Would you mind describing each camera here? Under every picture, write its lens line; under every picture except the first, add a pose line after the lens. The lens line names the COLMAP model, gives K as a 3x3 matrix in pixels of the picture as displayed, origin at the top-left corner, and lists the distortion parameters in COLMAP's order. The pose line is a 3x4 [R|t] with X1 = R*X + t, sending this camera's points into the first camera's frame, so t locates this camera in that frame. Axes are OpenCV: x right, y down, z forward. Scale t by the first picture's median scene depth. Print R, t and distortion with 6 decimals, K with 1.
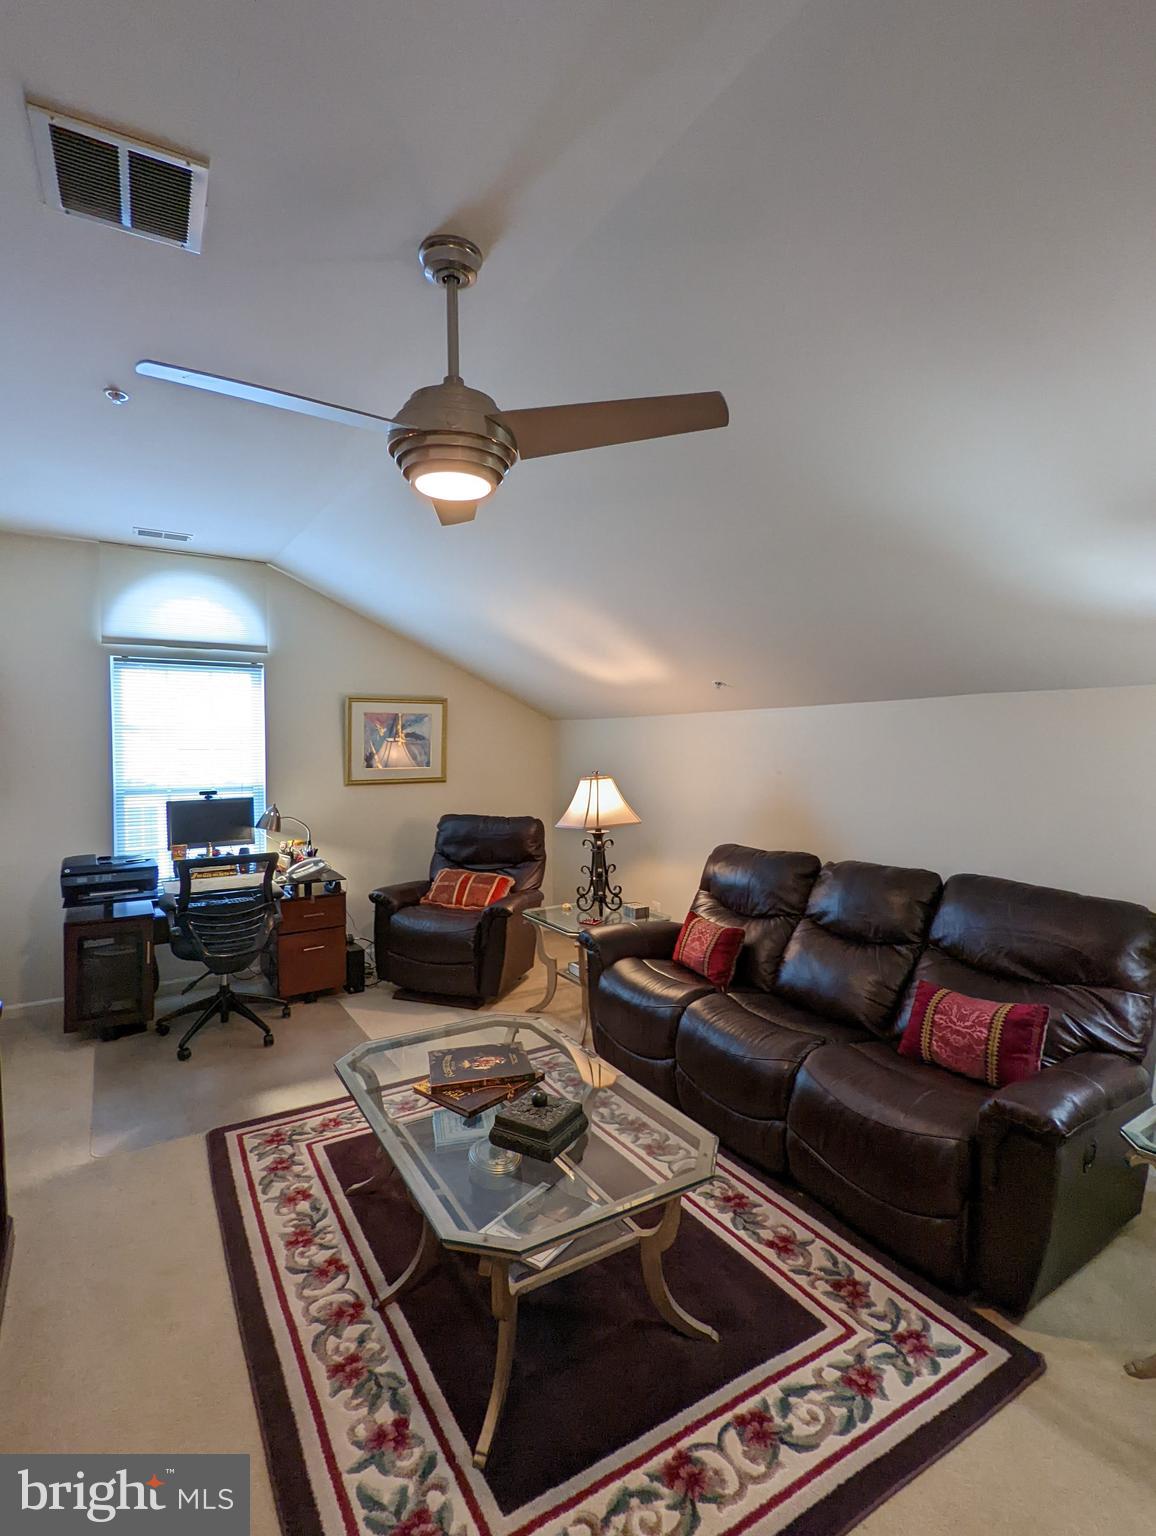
lens RADIAL K [[751.3, 0, 578.0], [0, 751.3, 768.0], [0, 0, 1]] dist [0.006109, -0.008985]
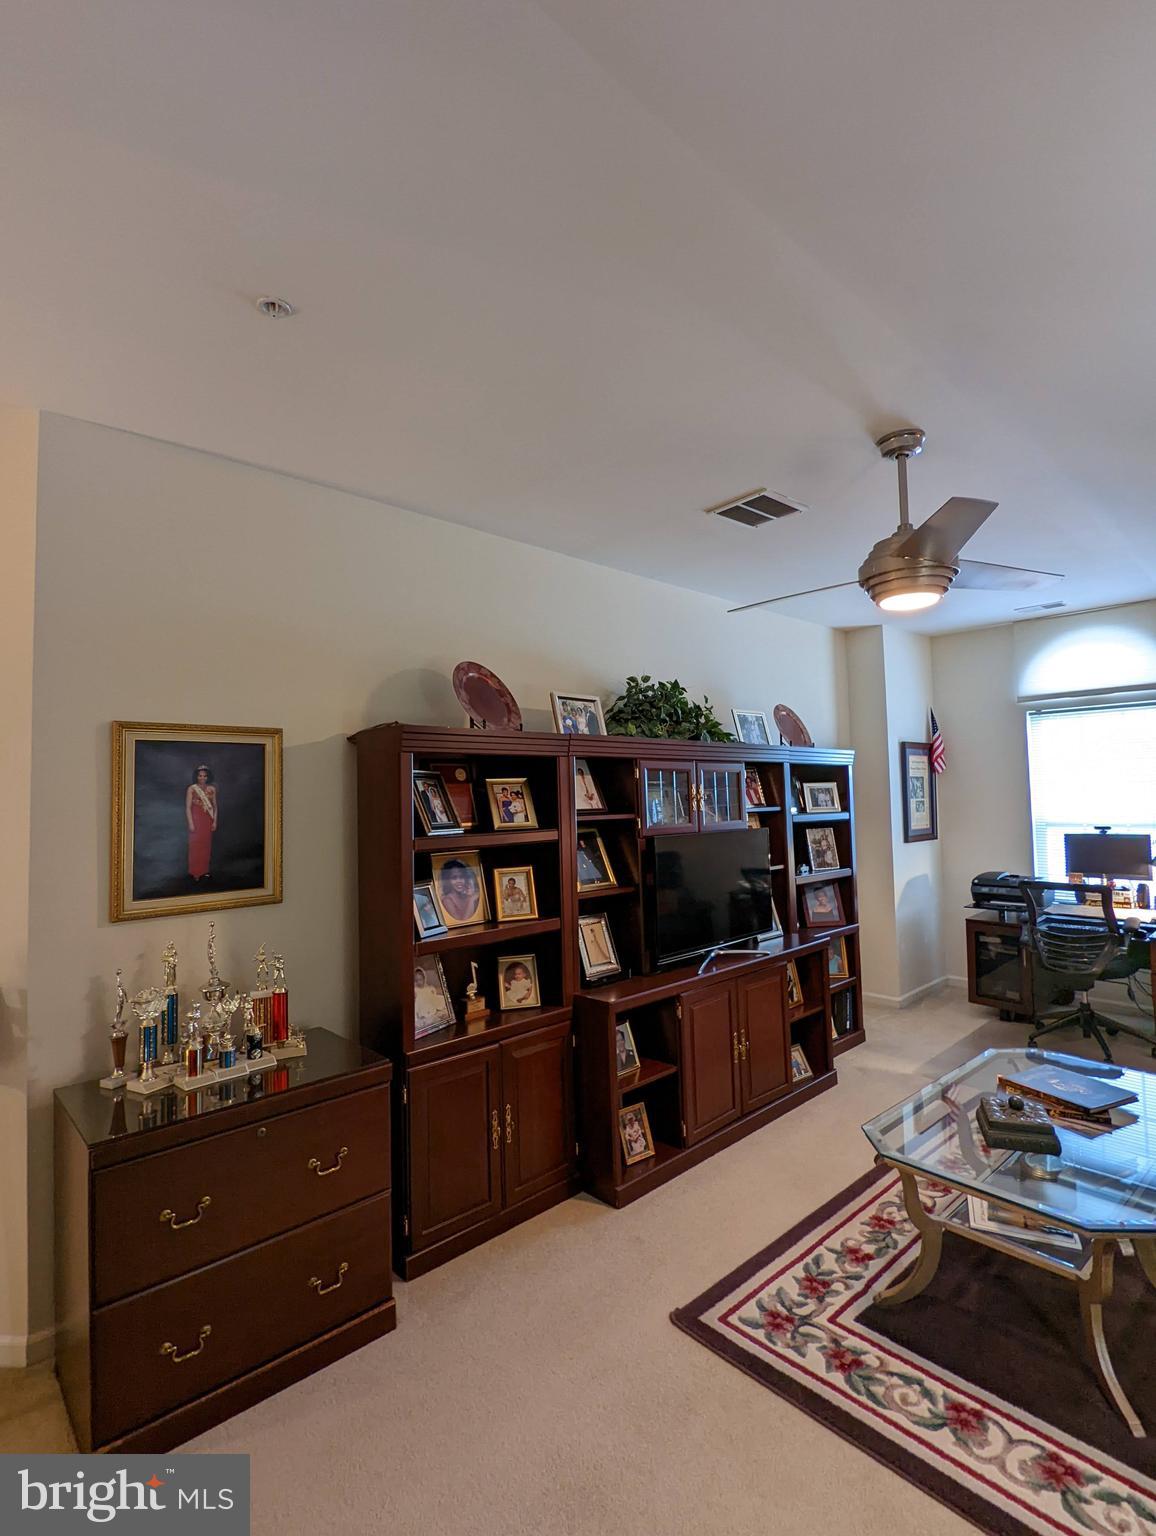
lens RADIAL K [[751.3, 0, 578.0], [0, 751.3, 768.0], [0, 0, 1]] dist [0.006109, -0.008985]
pose [[0.163865, -0.035941, -0.985828, 1.095732], [-0.009885, 0.999226, -0.038072, -0.010190], [0.986433, 0.015983, 0.163383, 0.183829]]
